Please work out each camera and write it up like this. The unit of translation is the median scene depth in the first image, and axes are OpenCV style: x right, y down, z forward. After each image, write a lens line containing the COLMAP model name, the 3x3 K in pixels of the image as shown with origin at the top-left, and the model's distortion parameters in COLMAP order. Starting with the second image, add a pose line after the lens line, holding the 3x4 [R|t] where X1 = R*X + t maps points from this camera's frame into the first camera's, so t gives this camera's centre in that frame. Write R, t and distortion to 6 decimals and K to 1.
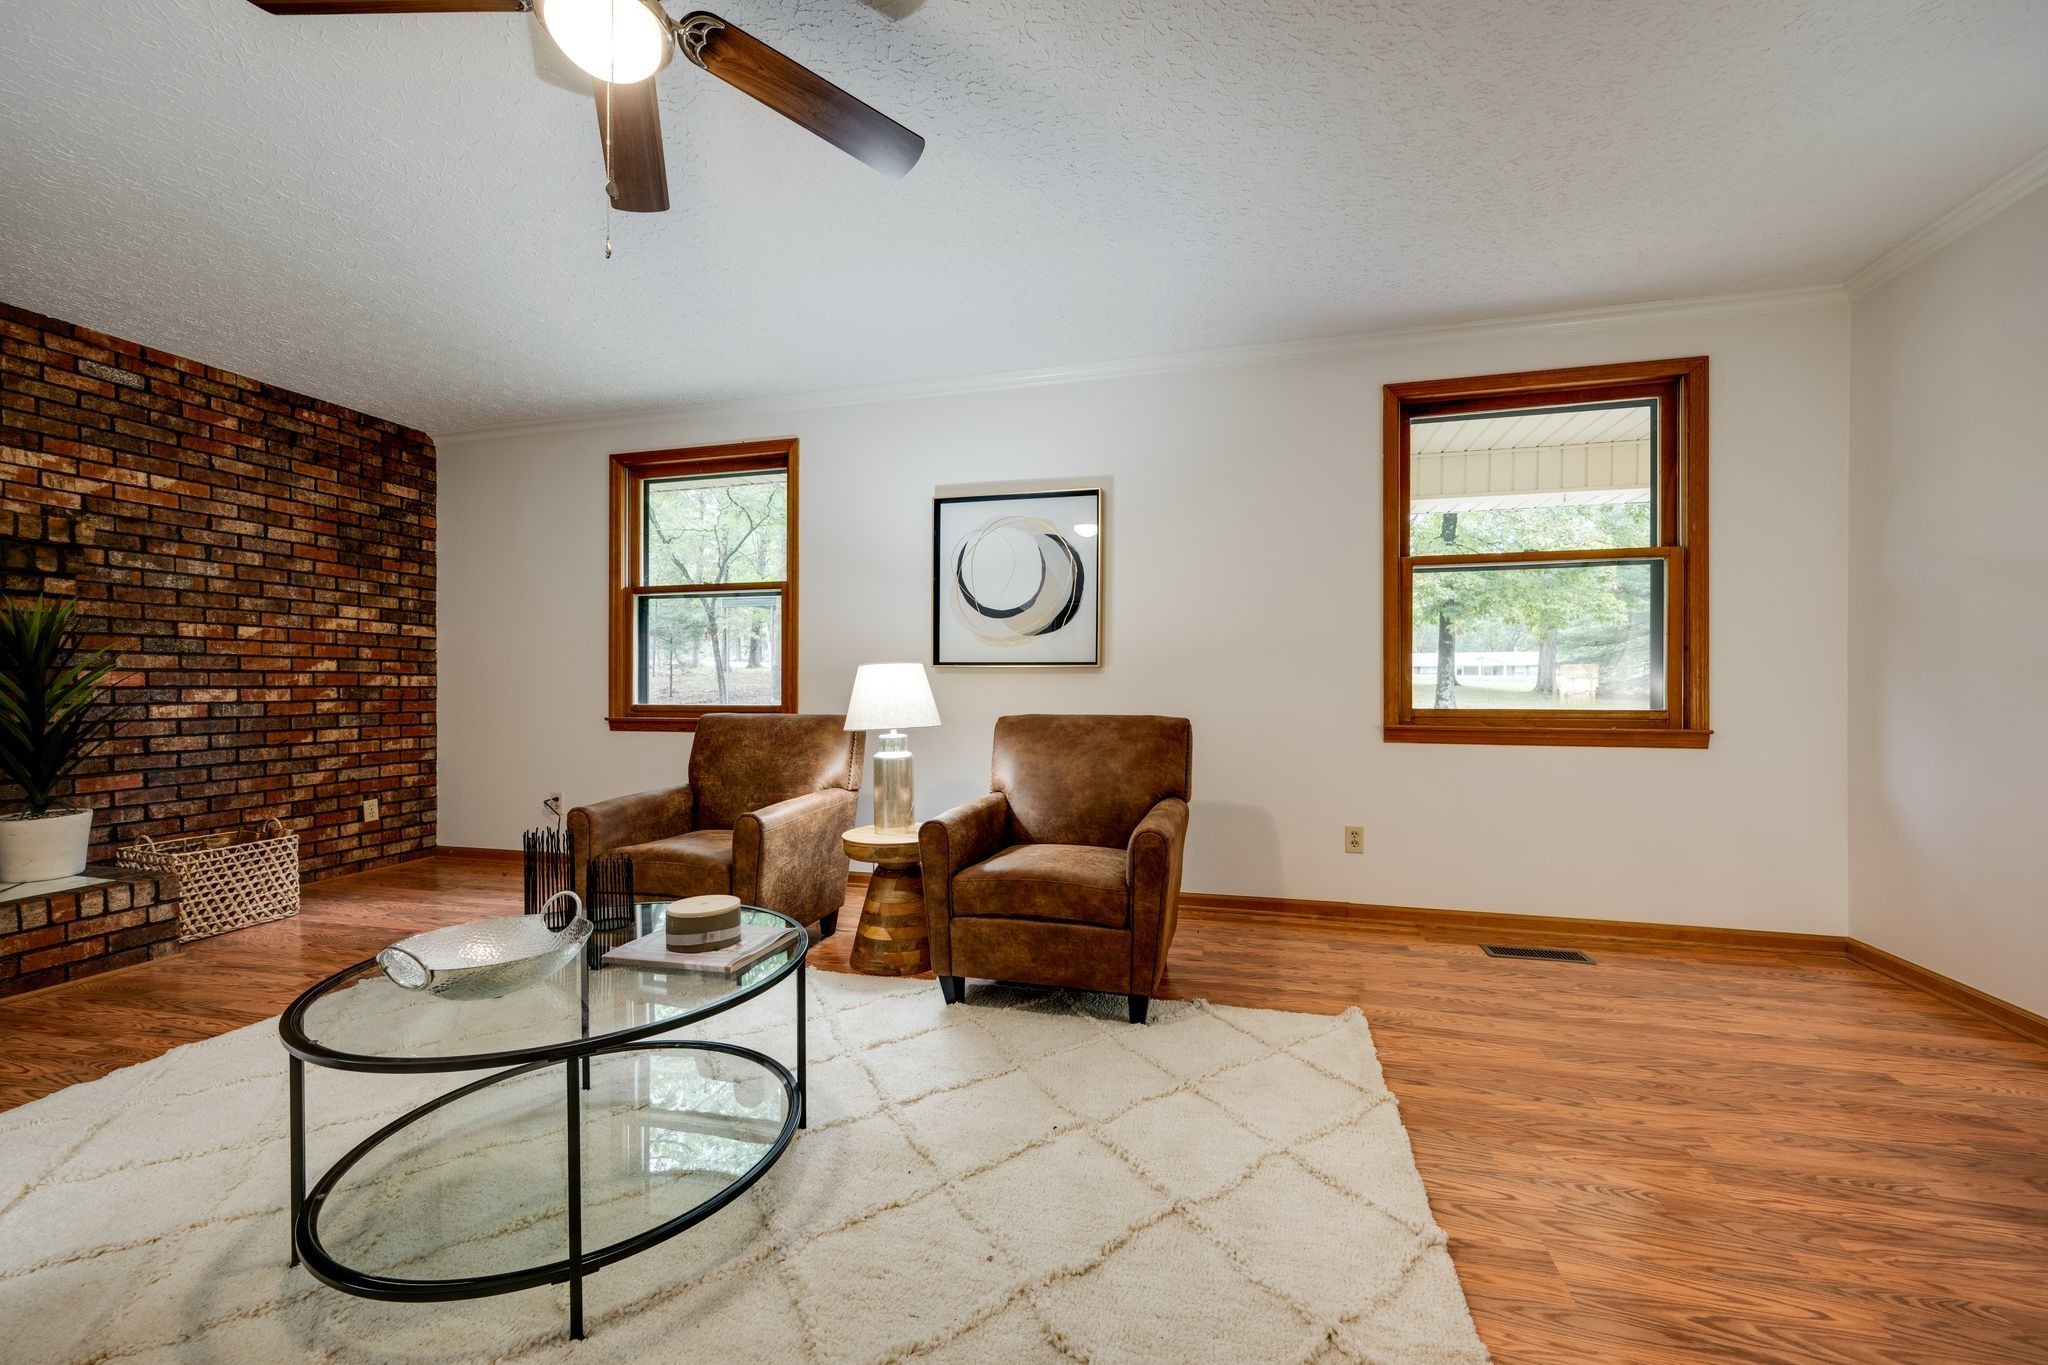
lens RADIAL K [[820.4, 0, 1013.8], [0, 820.4, 688.1], [0, 0, 1]] dist [-0.000930, 0.000242]
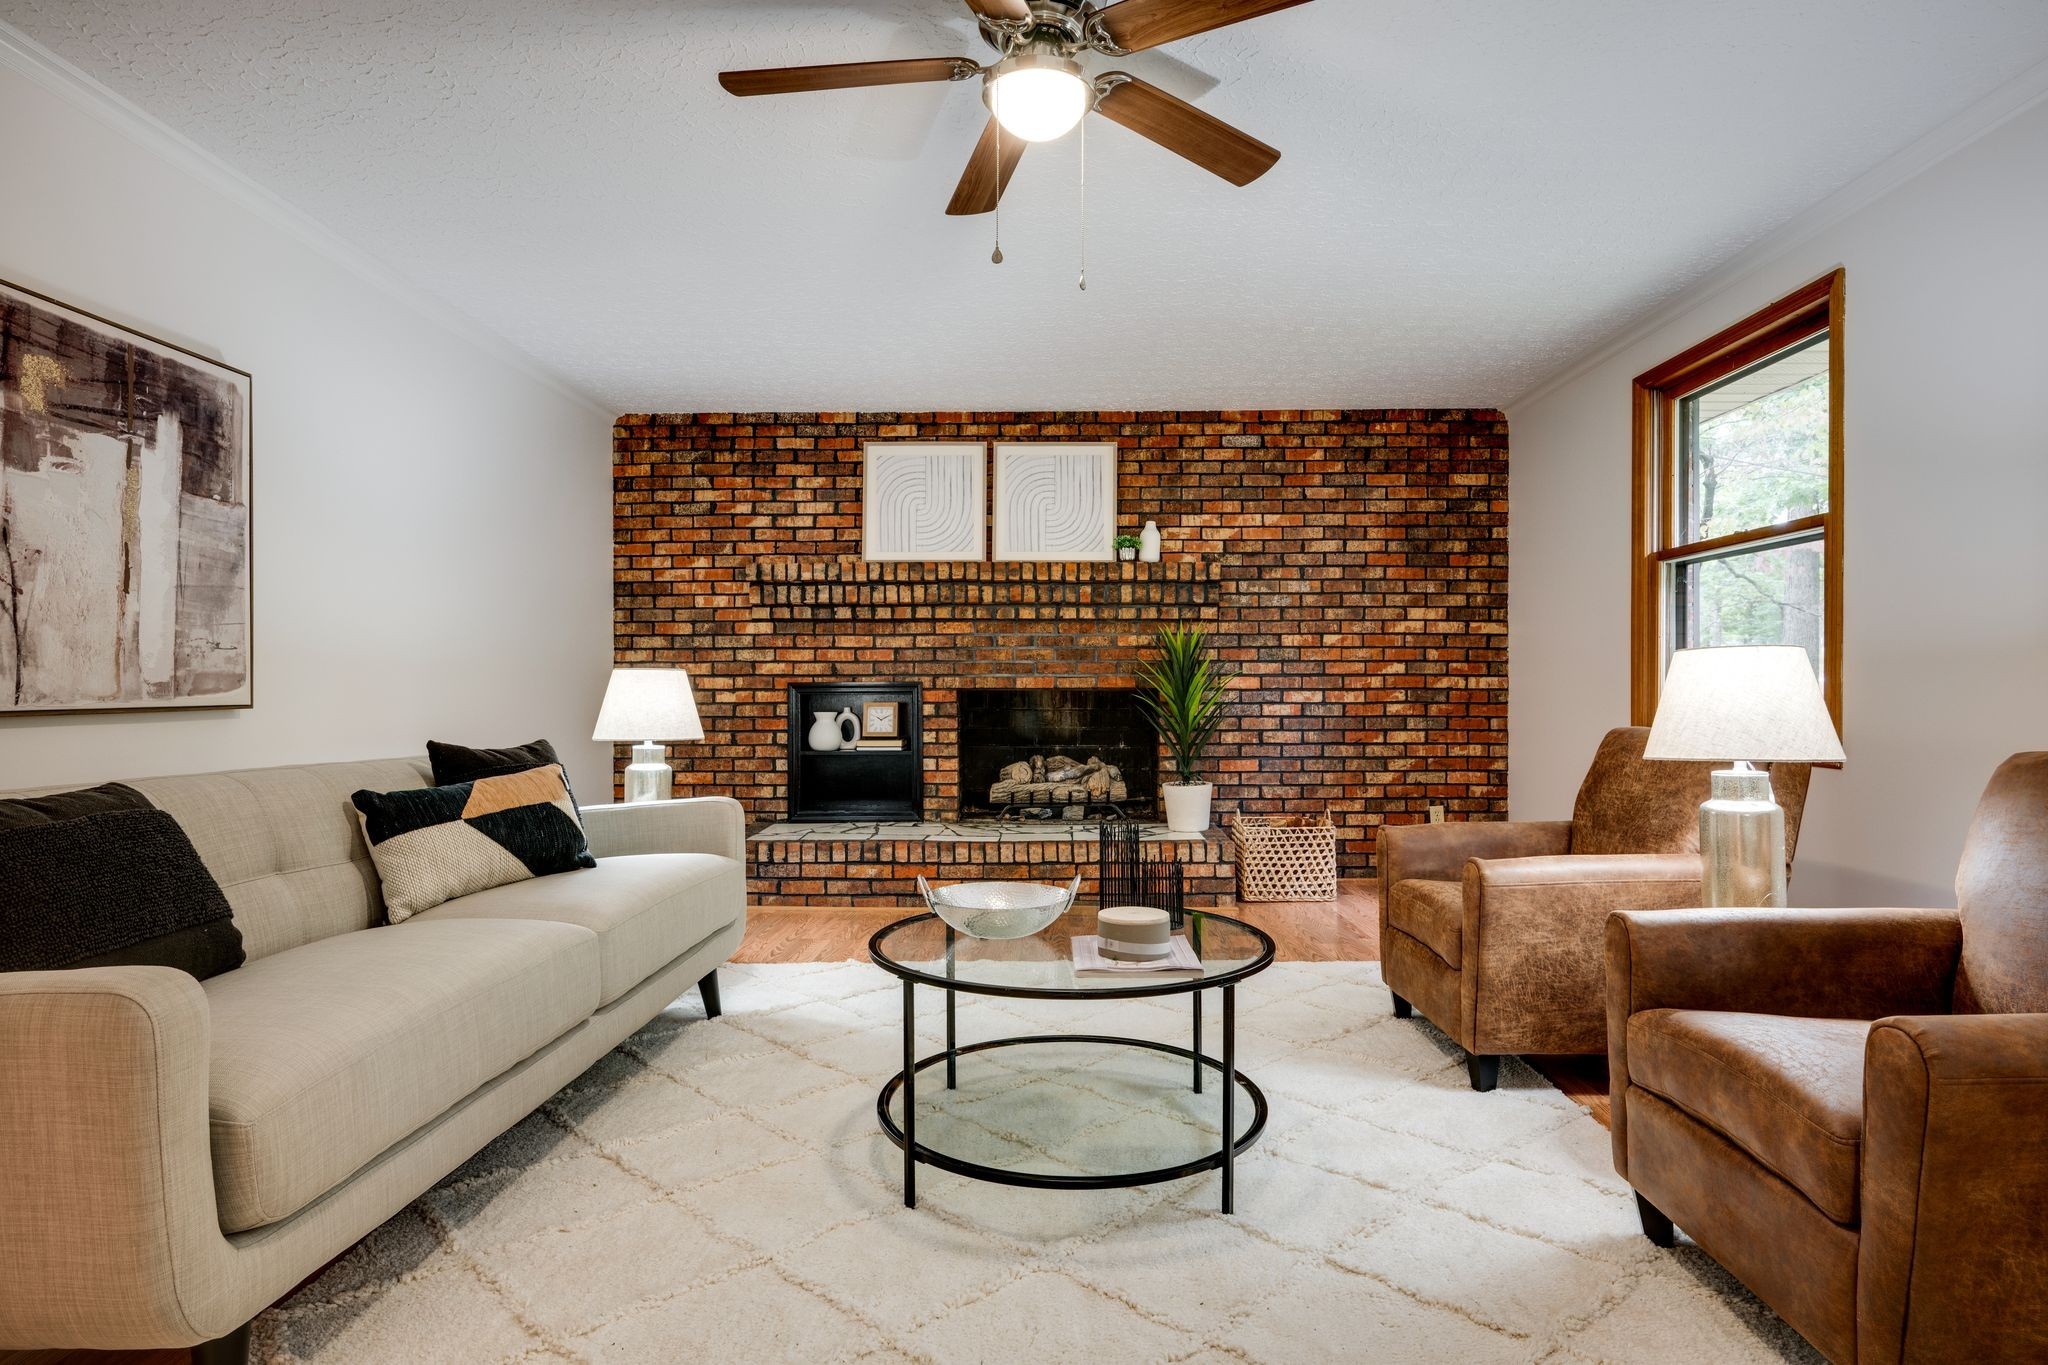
lens RADIAL K [[1074.9, 0, 1029.5], [0, 1074.9, 685.6], [0, 0, 1]] dist [-0.001157, -0.000822]
pose [[0.226494, -0.003394, -0.974007, 0.386679], [-0.001449, 0.999992, -0.003821, -0.000057], [0.974011, 0.002277, 0.226488, 0.276295]]
